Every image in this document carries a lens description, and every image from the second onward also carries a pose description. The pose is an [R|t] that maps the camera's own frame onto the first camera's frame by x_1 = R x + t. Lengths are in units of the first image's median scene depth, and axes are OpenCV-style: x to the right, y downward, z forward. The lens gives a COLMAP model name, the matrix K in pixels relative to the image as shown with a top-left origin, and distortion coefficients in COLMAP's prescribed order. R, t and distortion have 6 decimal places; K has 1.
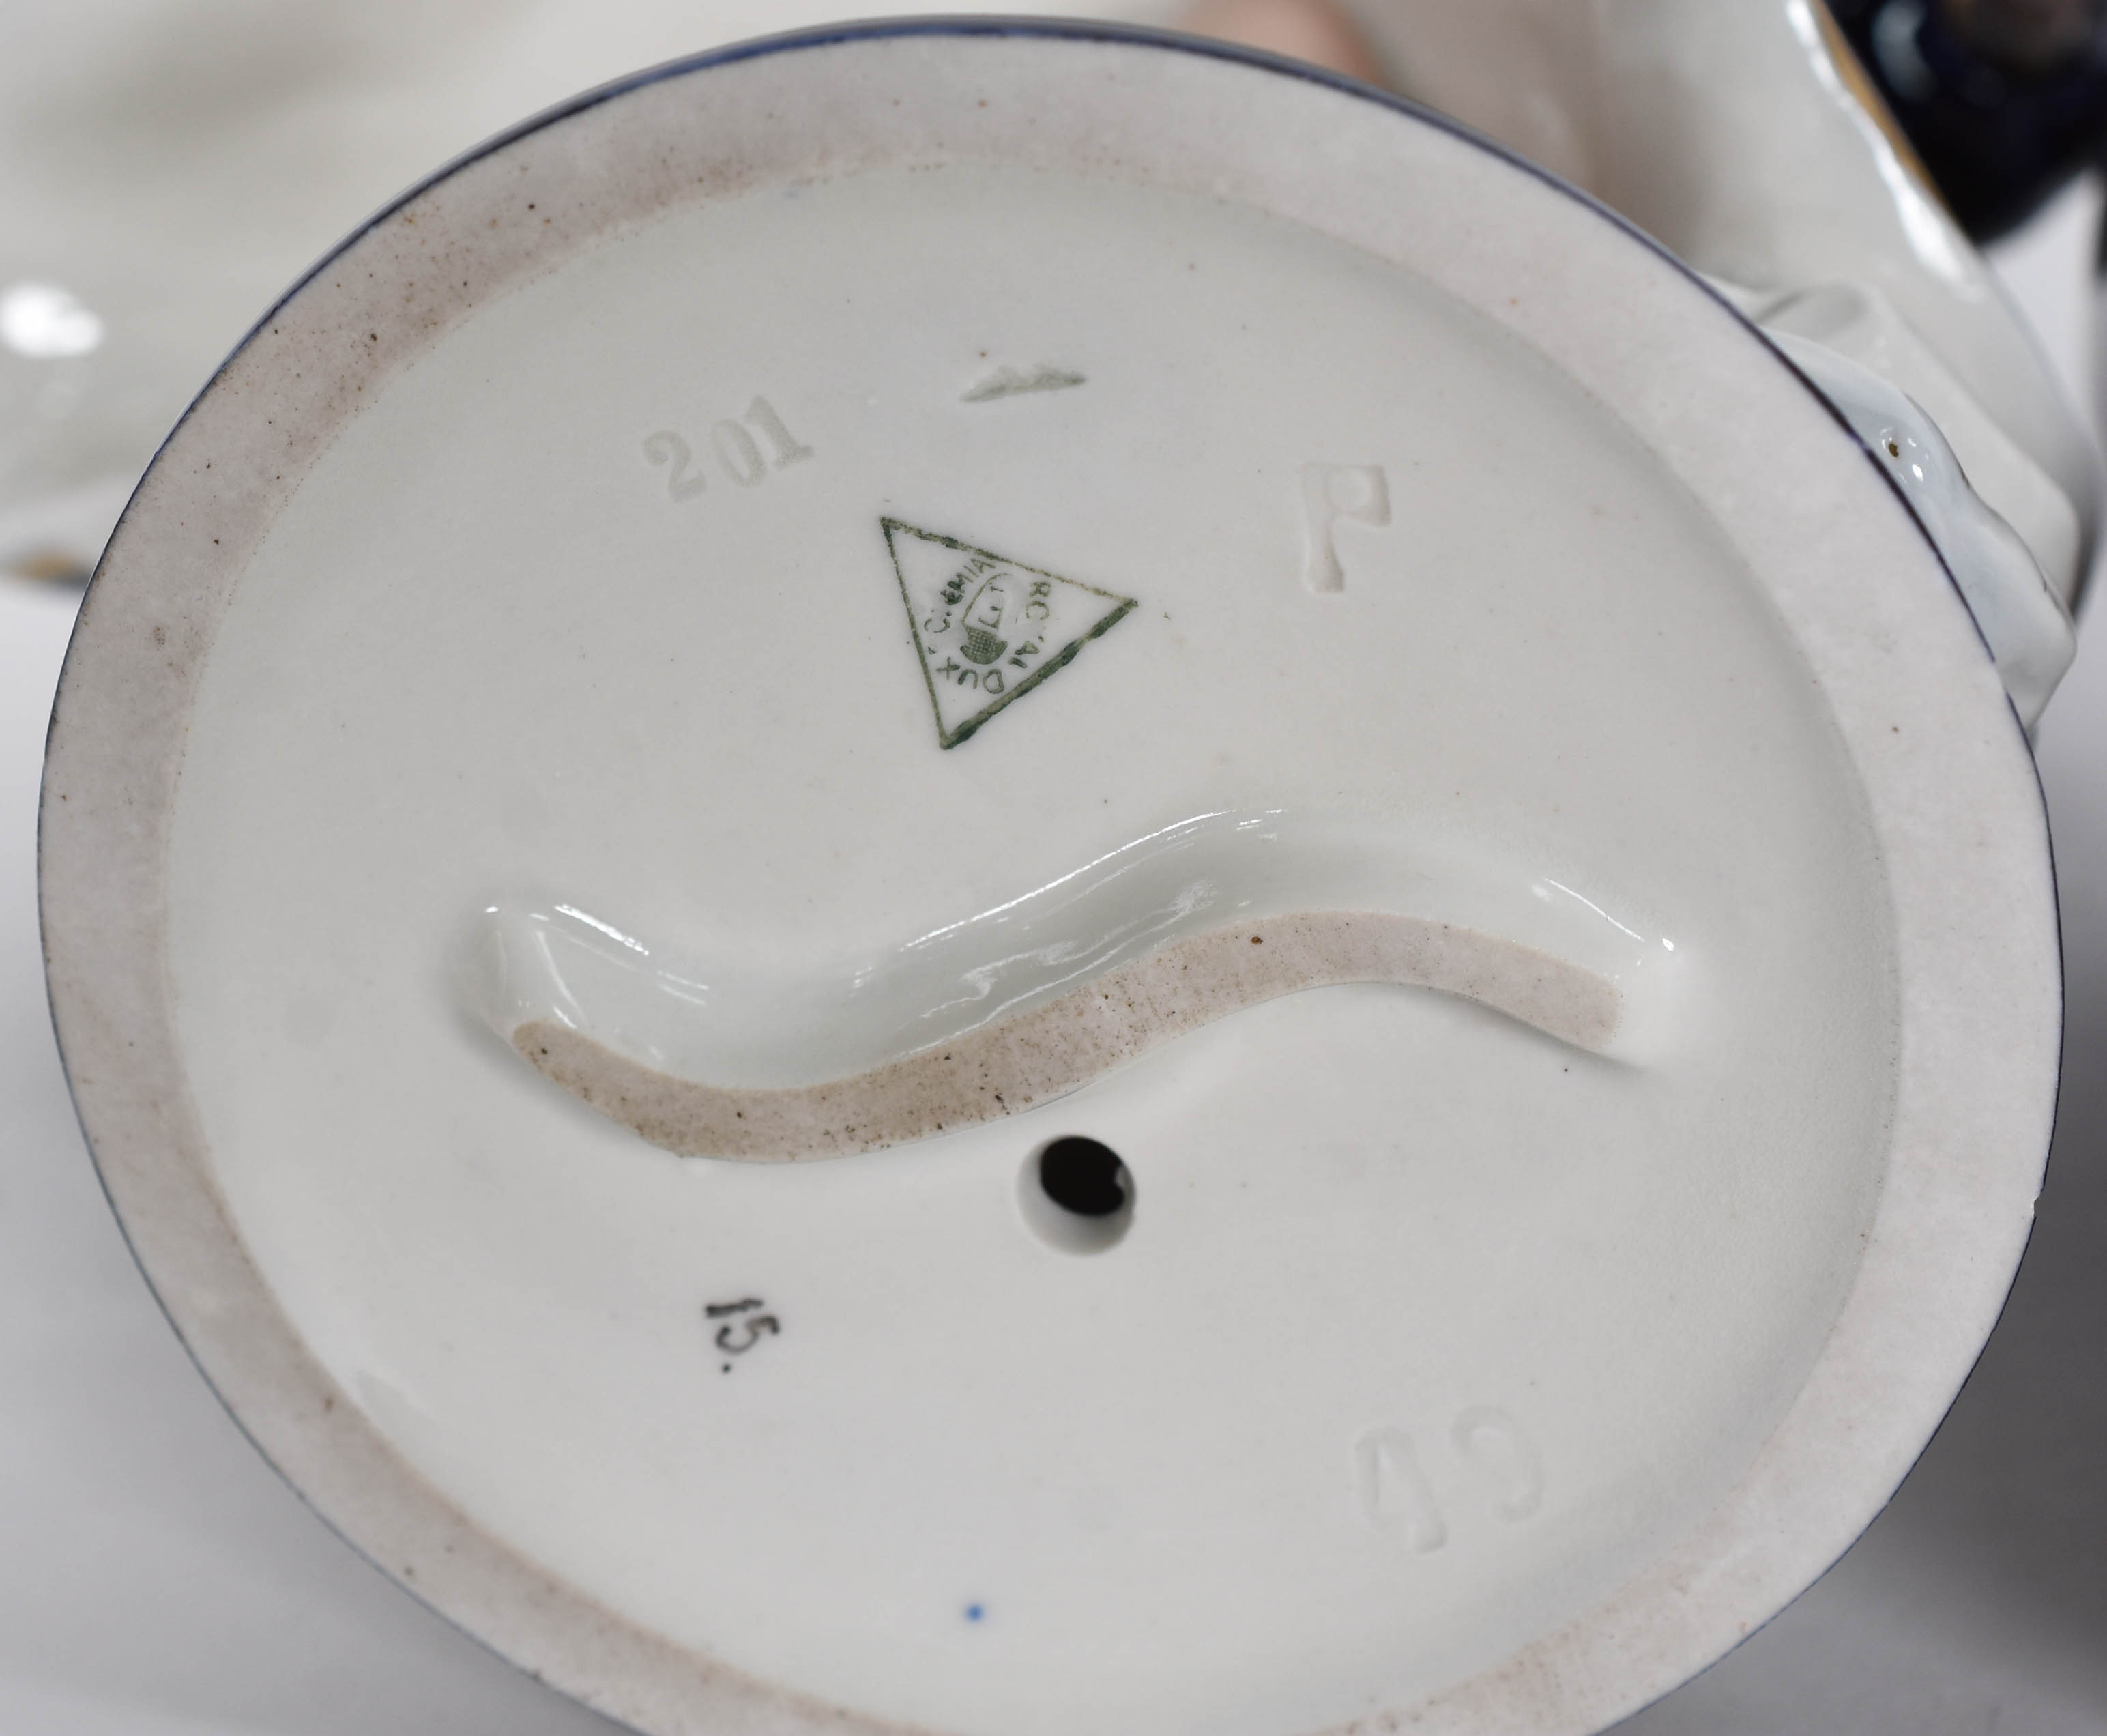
lens RADIAL K [[4142.1, 0, 1053.5], [0, 4142.1, 868.0], [0, 0, 1]] dist [0.029509, 0.032503]
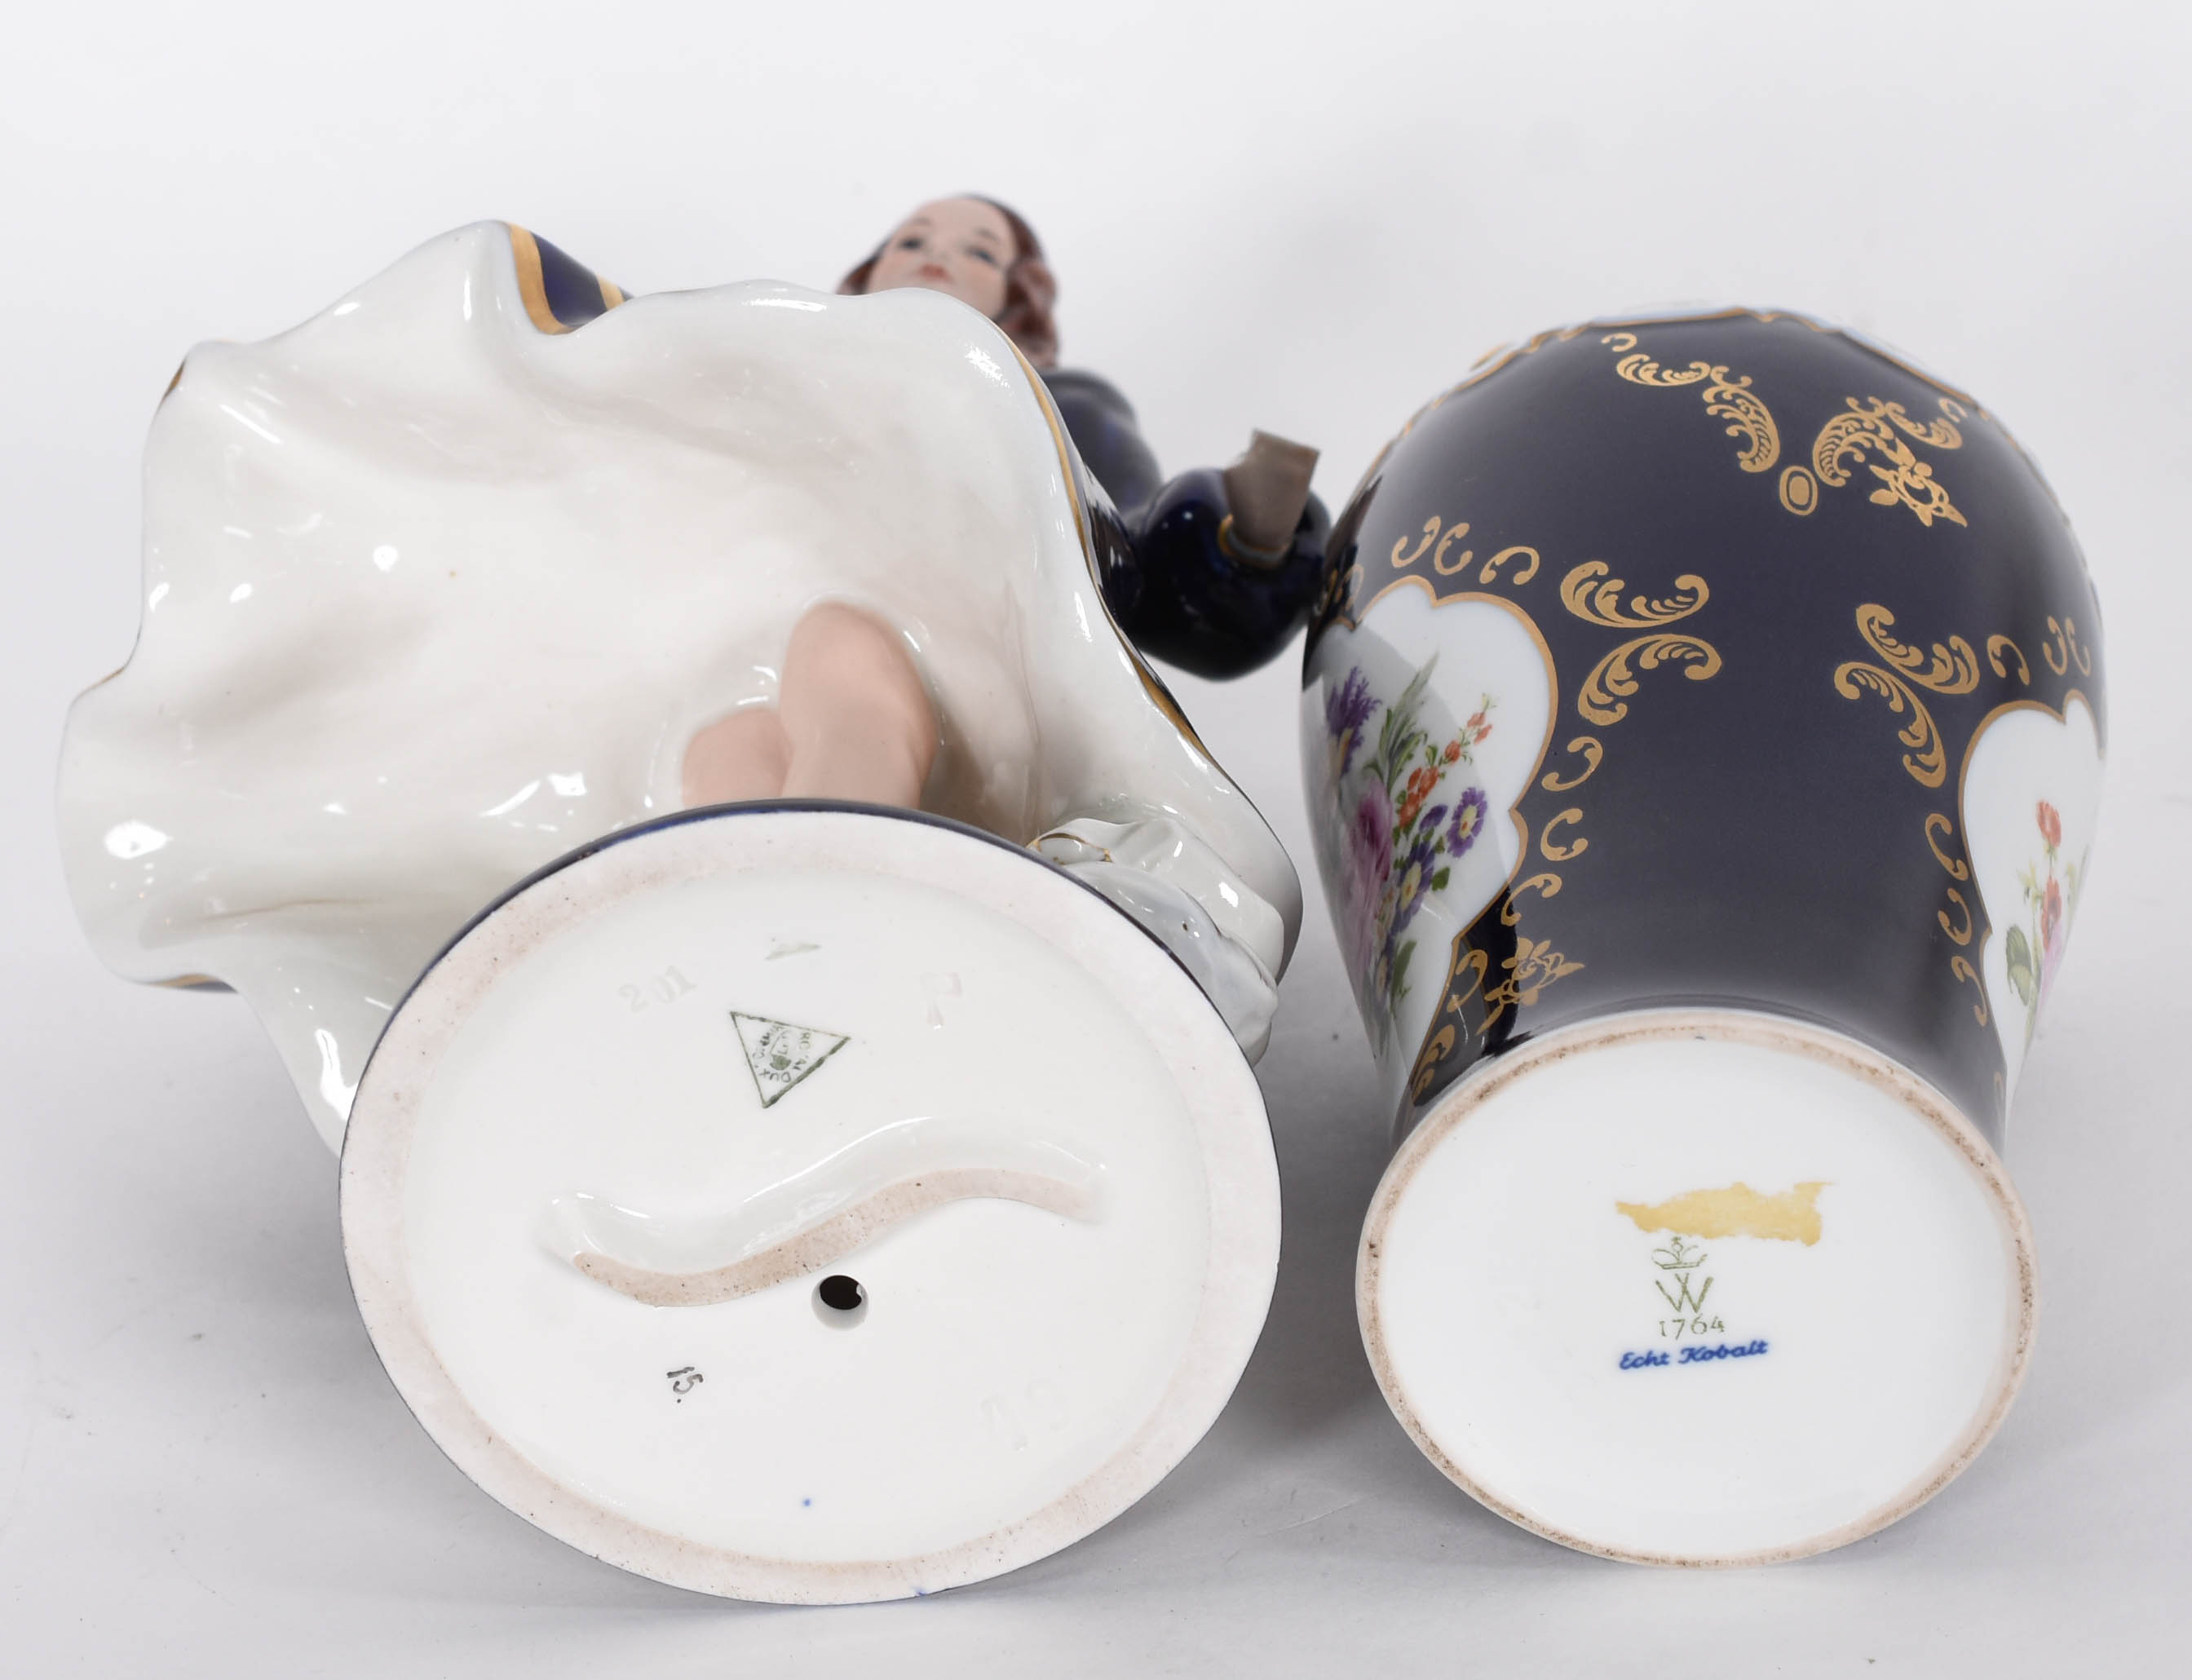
lens RADIAL K [[4960.6, 0, 1096.0], [0, 4960.6, 840.0], [0, 0, 1]] dist [0.066179, 0.124472]
pose [[0.986047, -0.097602, 0.134853, -0.192573], [0.090153, 0.994101, 0.060293, -0.310302], [-0.139942, -0.047294, 0.989030, -1.585180]]
